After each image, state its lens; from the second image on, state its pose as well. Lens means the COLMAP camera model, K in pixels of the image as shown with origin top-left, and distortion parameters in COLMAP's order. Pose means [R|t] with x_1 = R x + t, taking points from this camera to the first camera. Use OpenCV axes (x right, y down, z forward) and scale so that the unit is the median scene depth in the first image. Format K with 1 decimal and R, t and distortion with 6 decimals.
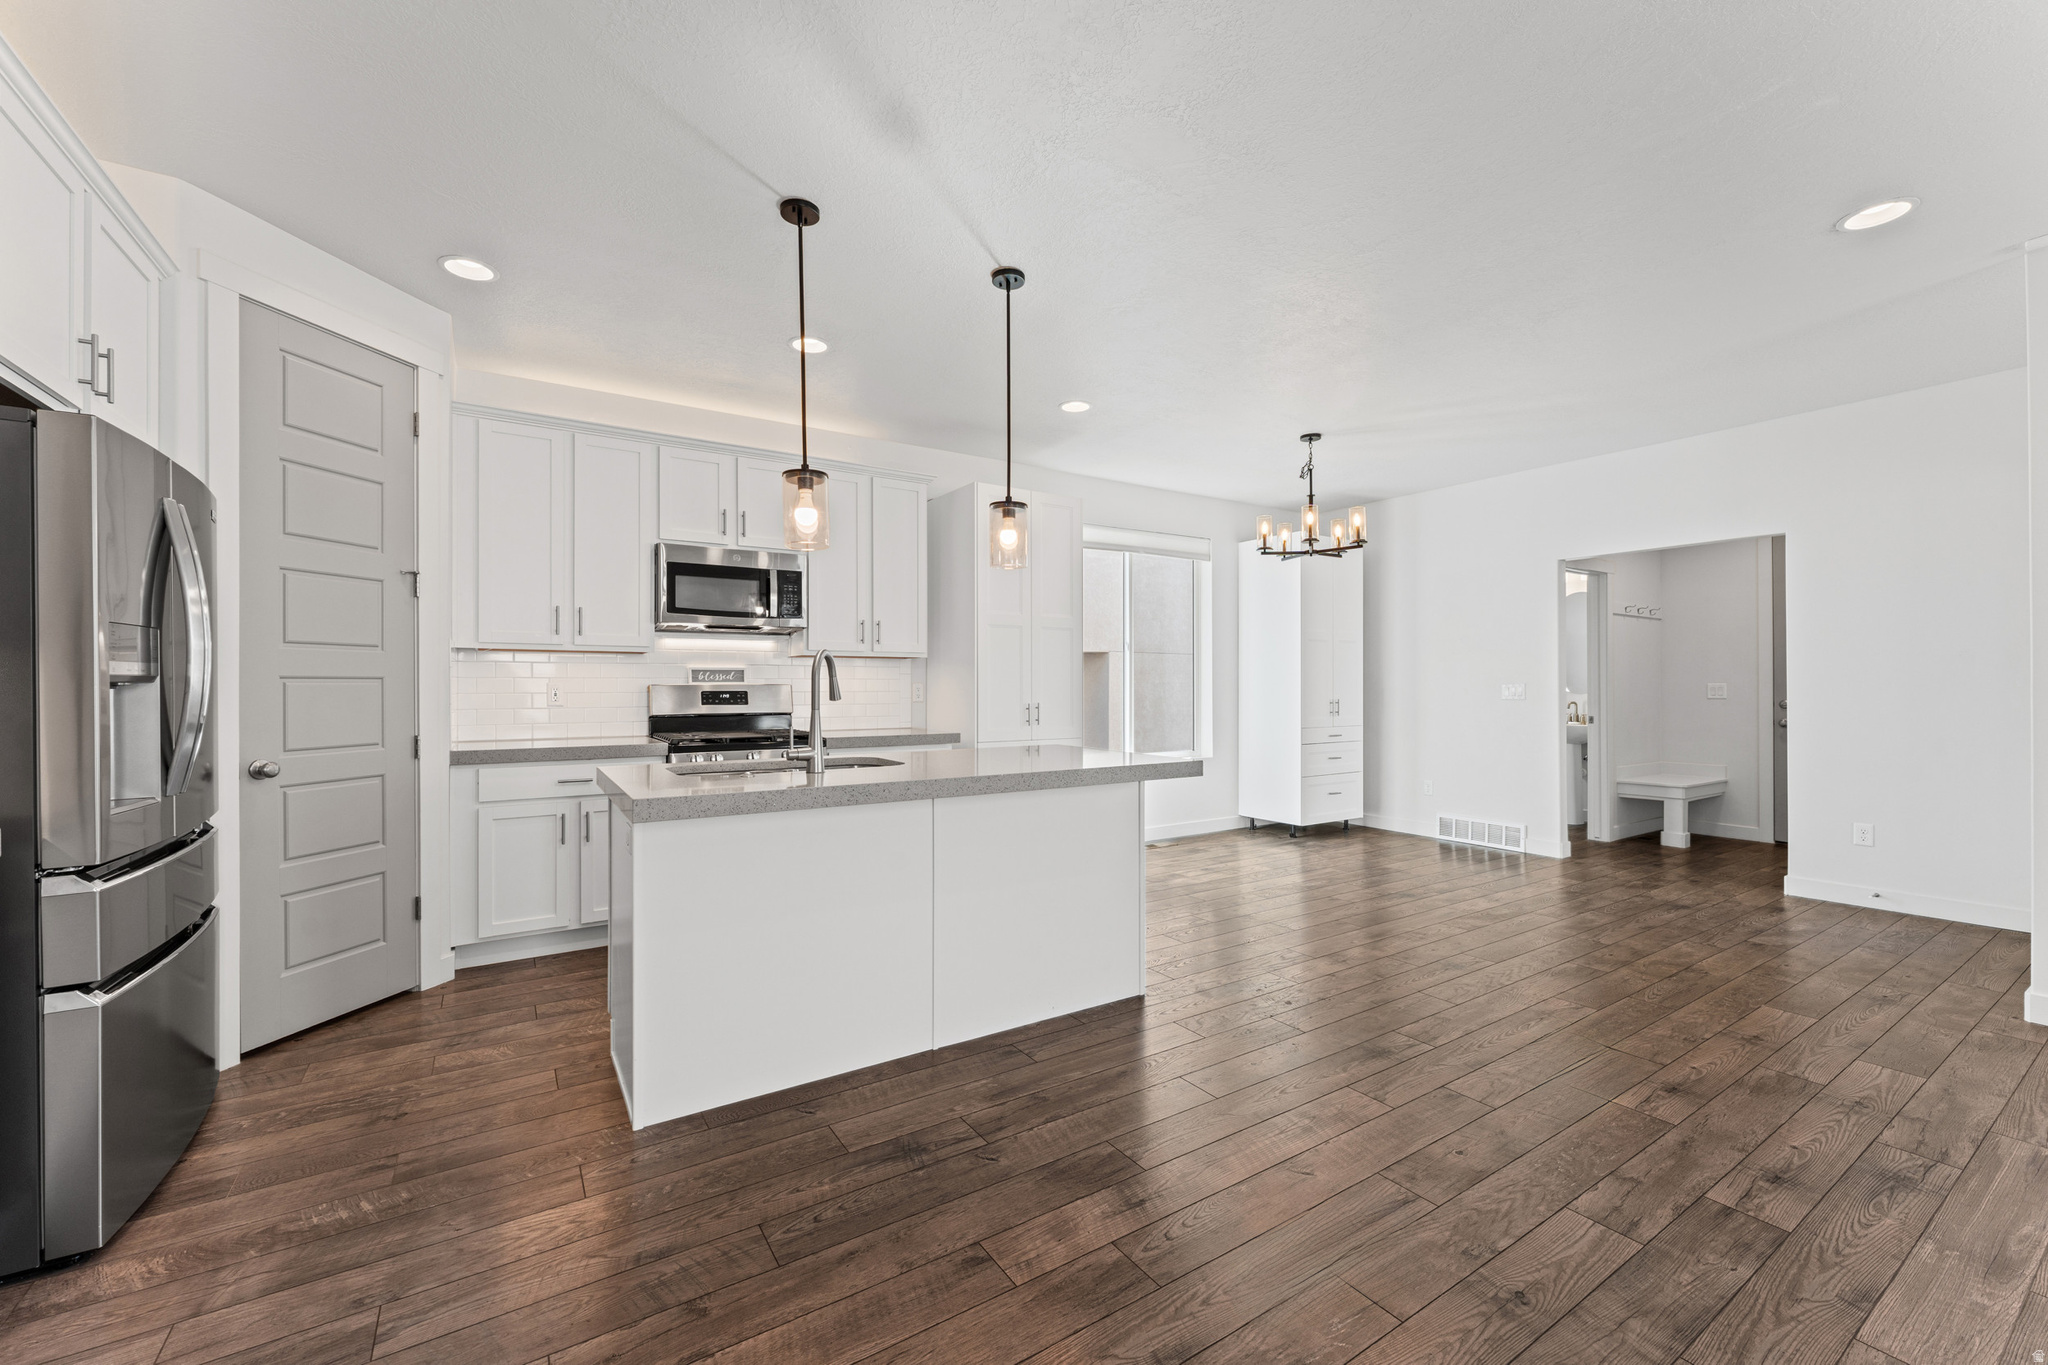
lens RADIAL K [[813.8, 0, 1022.4], [0, 813.8, 689.1], [0, 0, 1]] dist [0.000413, -0.000268]
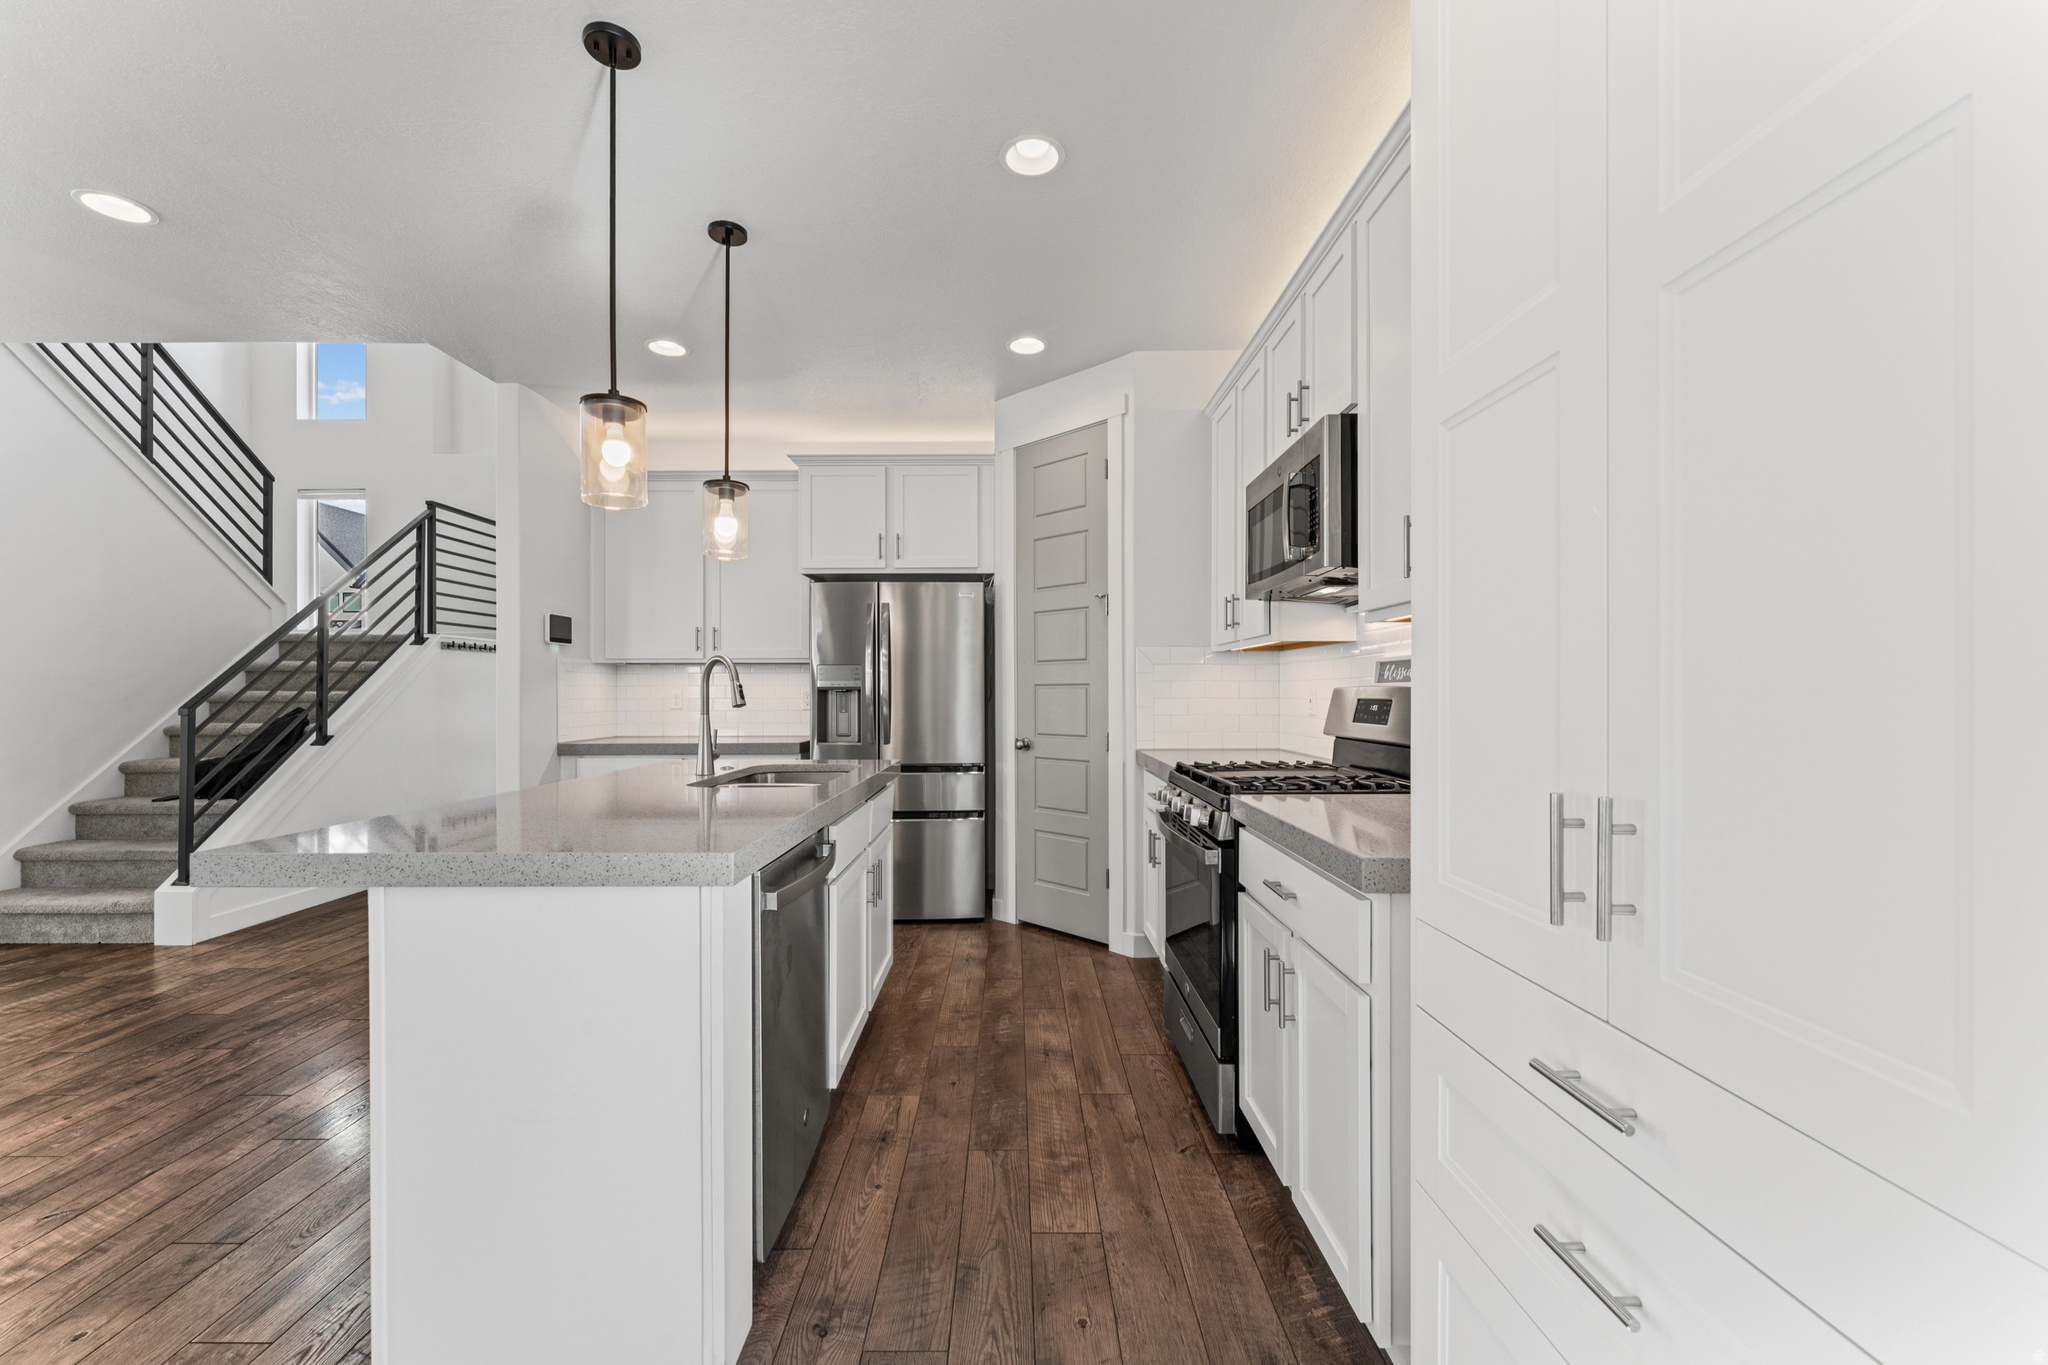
lens RADIAL K [[823.9, 0, 1006.2], [0, 823.9, 693.2], [0, 0, 1]] dist [0.000184, -0.000080]
pose [[-0.553541, 0.004501, -0.832809, 0.344705], [0.000677, 0.999987, 0.004955, -0.006226], [0.832821, 0.002179, -0.553538, 1.595931]]
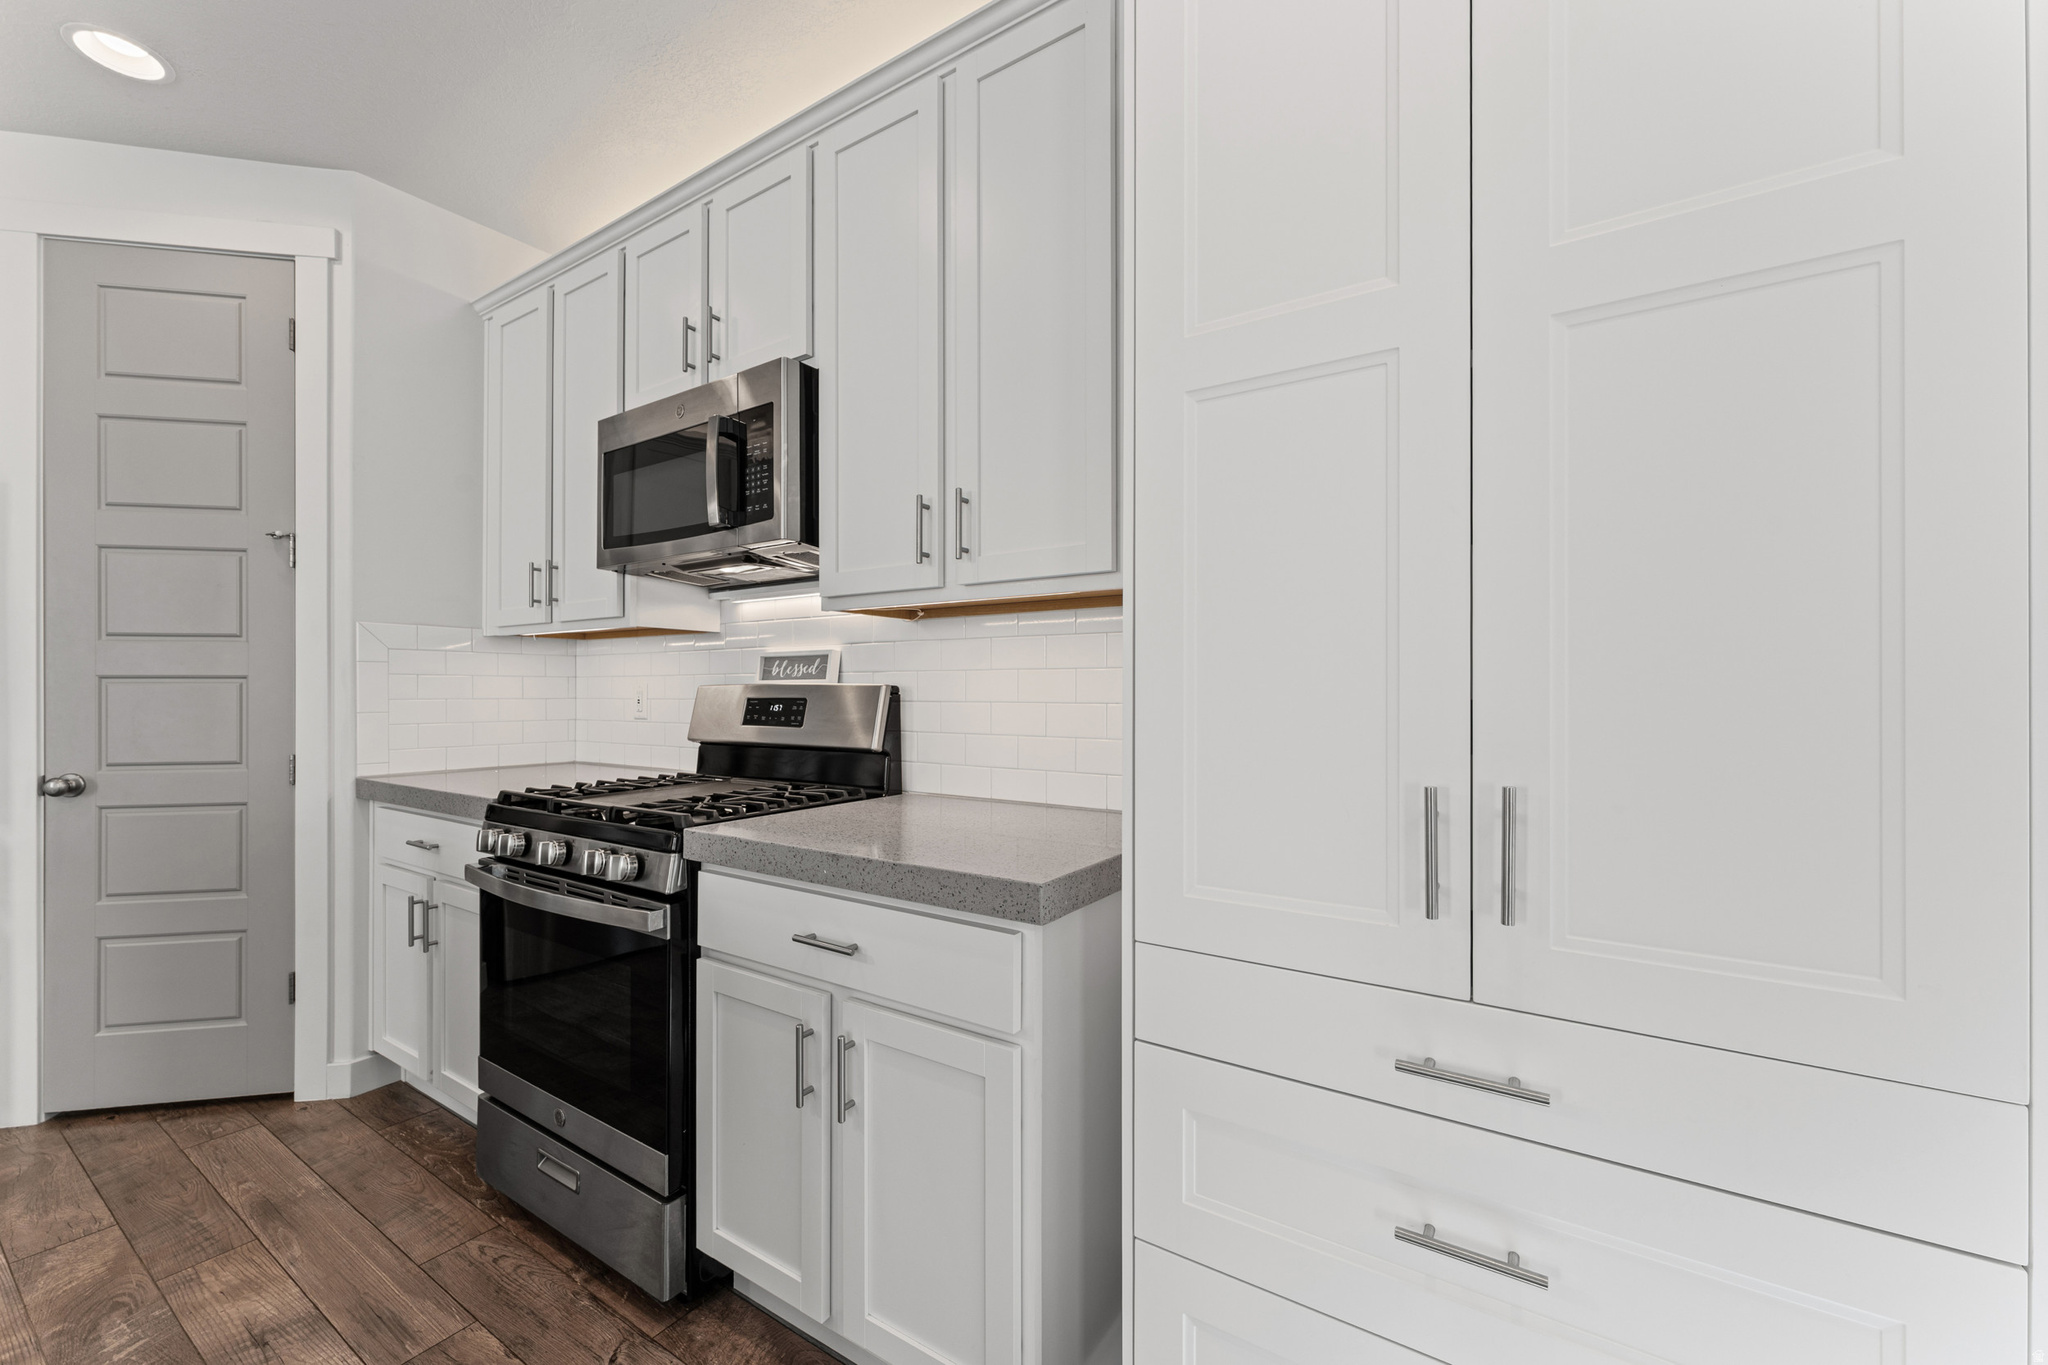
lens RADIAL K [[813.8, 0, 1022.4], [0, 813.8, 689.1], [0, 0, 1]] dist [0.000413, -0.000268]
pose [[0.399359, -0.000965, -0.916794, 0.208532], [-0.003349, 0.999991, -0.002511, -0.002847], [0.916789, 0.004073, 0.399352, 1.361993]]
